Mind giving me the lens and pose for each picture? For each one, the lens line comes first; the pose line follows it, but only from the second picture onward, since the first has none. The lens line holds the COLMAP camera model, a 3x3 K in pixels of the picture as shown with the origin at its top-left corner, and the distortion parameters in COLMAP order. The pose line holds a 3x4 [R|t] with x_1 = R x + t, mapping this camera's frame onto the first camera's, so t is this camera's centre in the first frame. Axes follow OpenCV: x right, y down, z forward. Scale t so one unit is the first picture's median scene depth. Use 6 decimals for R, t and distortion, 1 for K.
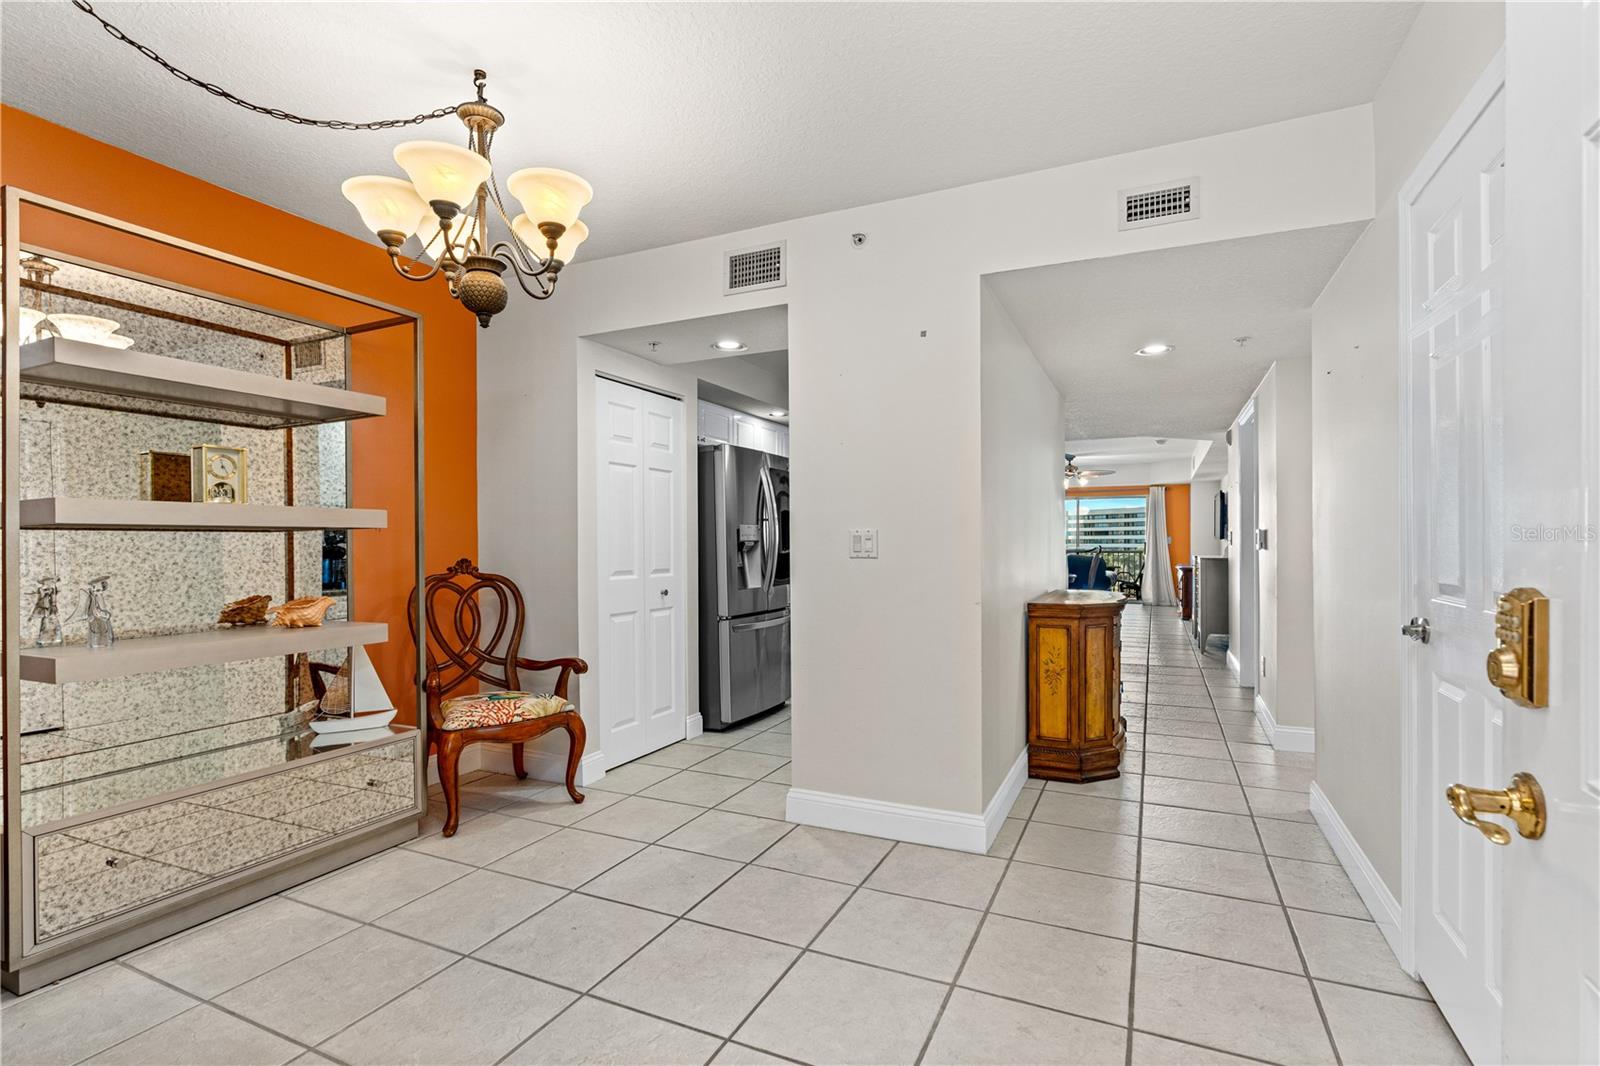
lens RADIAL K [[732.3, 0, 807.7], [0, 732.3, 532.1], [0, 0, 1]] dist [0.008057, -0.002618]
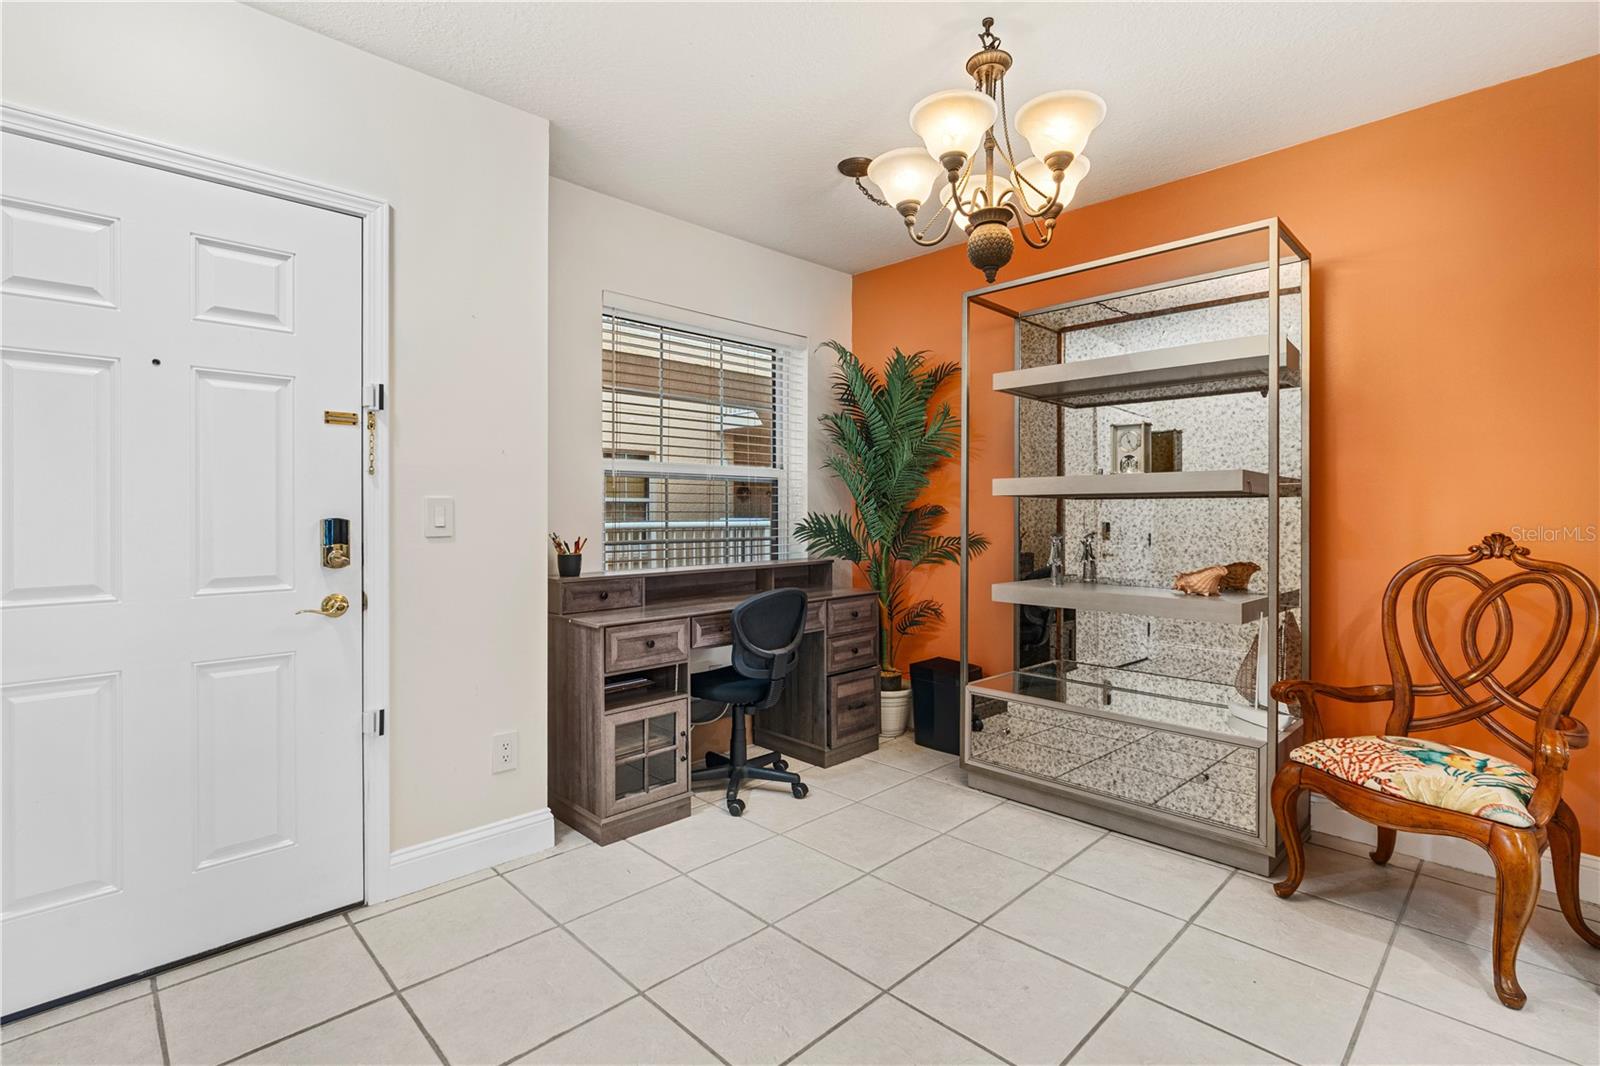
lens RADIAL K [[732.3, 0, 773.1], [0, 732.3, 506.0], [0, 0, 1]] dist [0.008057, -0.002618]
pose [[-0.340700, -0.005760, -0.940154, 0.413540], [0.011580, 0.999880, -0.010322, 0.014943], [0.940101, -0.014403, -0.340593, 0.792213]]
